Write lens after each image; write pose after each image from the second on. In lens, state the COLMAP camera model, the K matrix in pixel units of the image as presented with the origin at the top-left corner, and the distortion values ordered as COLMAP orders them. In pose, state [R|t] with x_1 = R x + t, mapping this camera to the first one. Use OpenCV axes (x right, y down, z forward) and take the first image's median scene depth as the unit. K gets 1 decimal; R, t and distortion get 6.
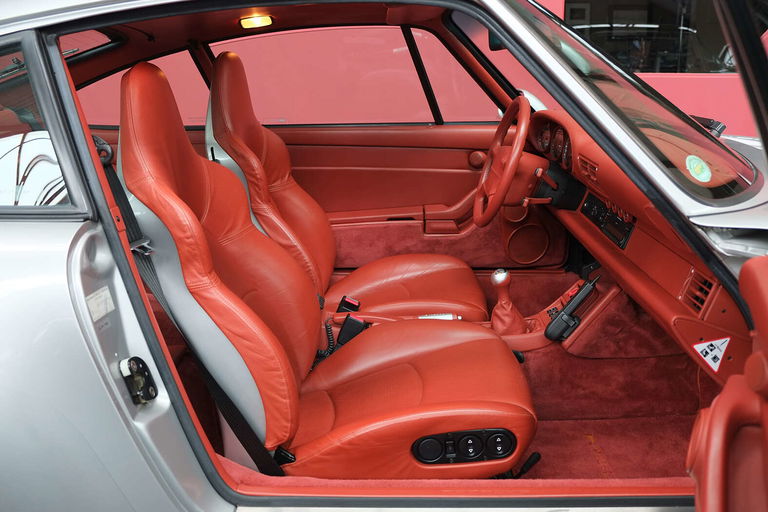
lens RADIAL K [[794.2, 0, 383.3], [0, 794.2, 258.7], [0, 0, 1]] dist [-0.013000, 0.000000]
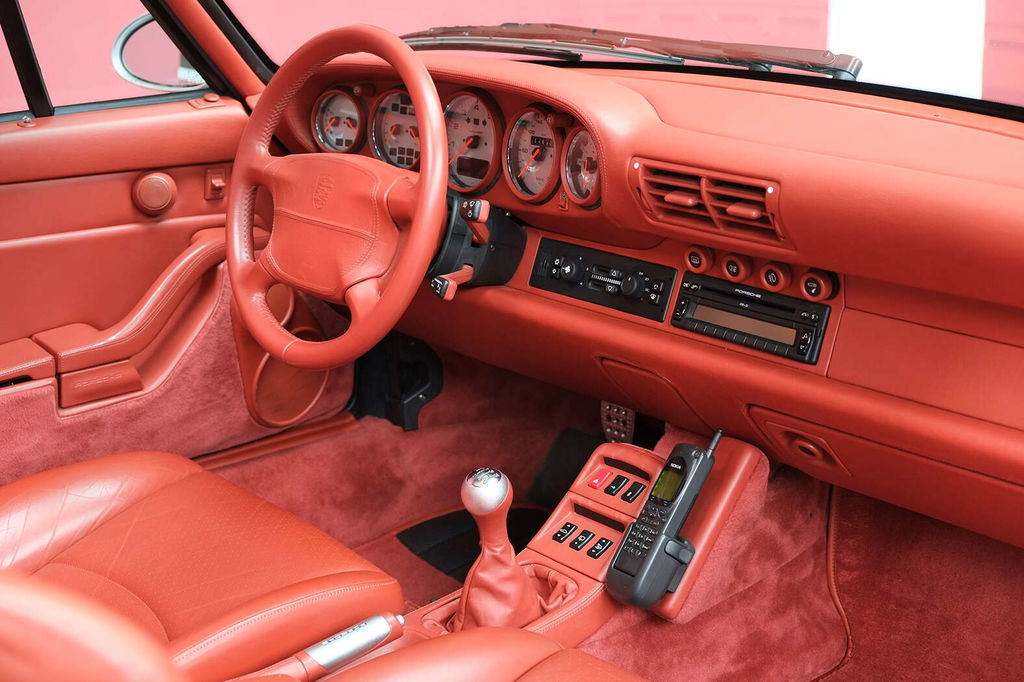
lens RADIAL K [[1472.5, 0, 521.3], [0, 1472.5, 345.3], [0, 0, 1]] dist [-0.030879, 0.000000]
pose [[0.737367, -0.198481, 0.645674, -0.229164], [0.183280, 0.978786, 0.091571, -0.085604], [-0.650152, 0.050818, 0.758103, 0.339994]]
